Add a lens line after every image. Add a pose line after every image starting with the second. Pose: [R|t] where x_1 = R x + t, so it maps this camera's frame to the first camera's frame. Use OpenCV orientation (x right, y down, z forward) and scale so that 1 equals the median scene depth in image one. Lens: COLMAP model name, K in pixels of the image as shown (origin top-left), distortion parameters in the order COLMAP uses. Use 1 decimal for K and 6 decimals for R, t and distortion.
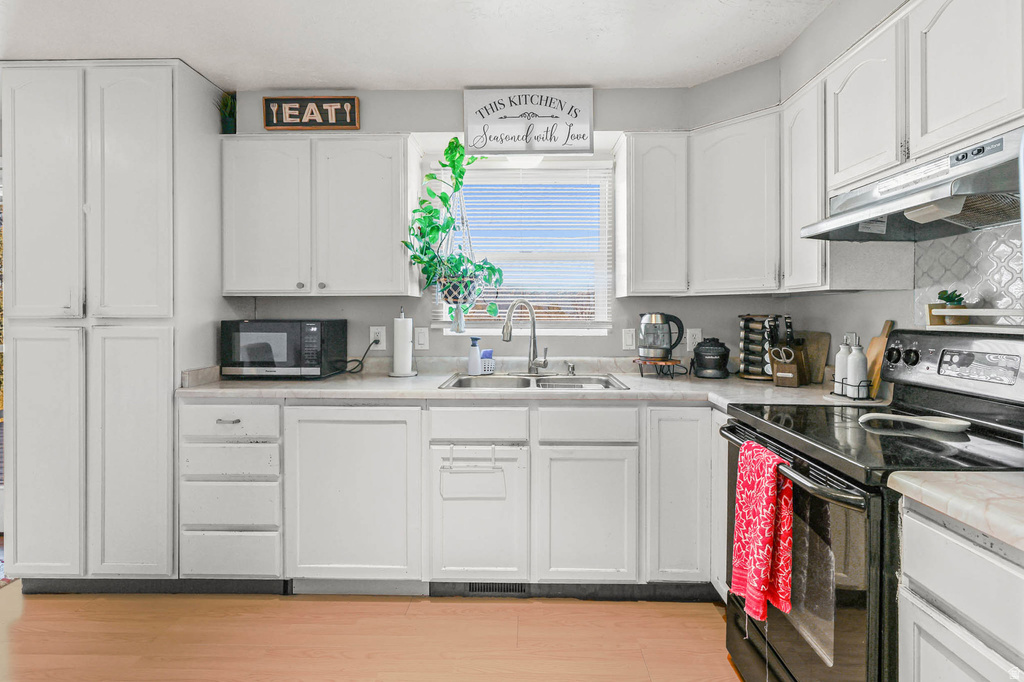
lens RADIAL K [[499.5, 0, 512.3], [0, 499.5, 314.9], [0, 0, 1]] dist [-0.001280, -0.000573]
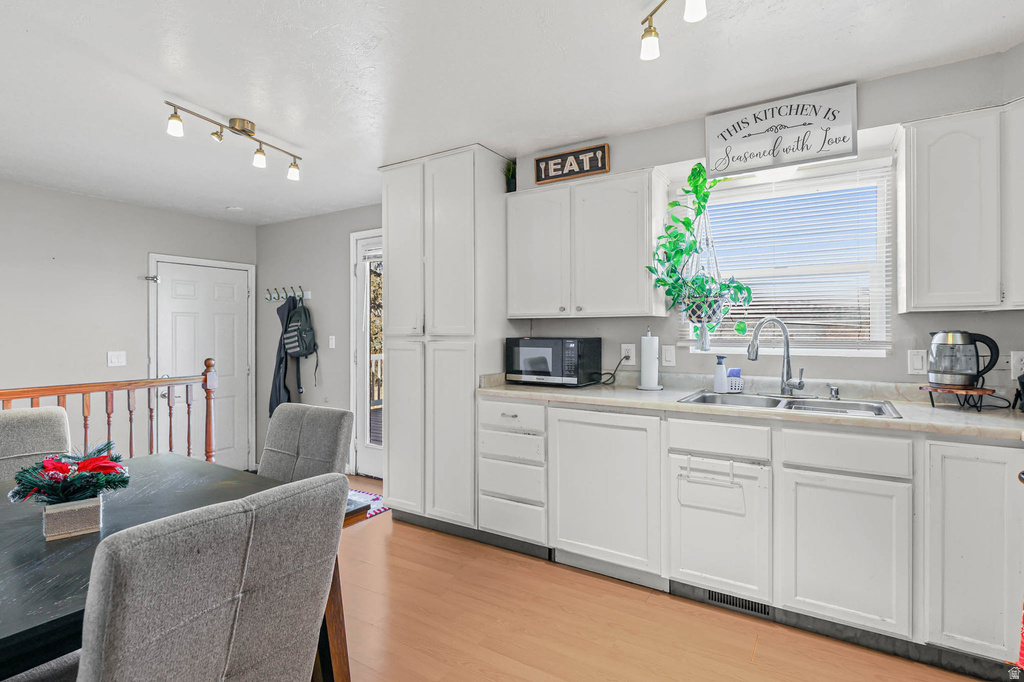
lens RADIAL K [[499.5, 0, 521.3], [0, 499.5, 335.3], [0, 0, 1]] dist [-0.001280, -0.000573]
pose [[0.866302, 0.002499, -0.499515, 0.092549], [-0.000231, 0.999989, 0.004602, -0.001067], [0.499521, -0.003871, 0.866293, -0.094745]]
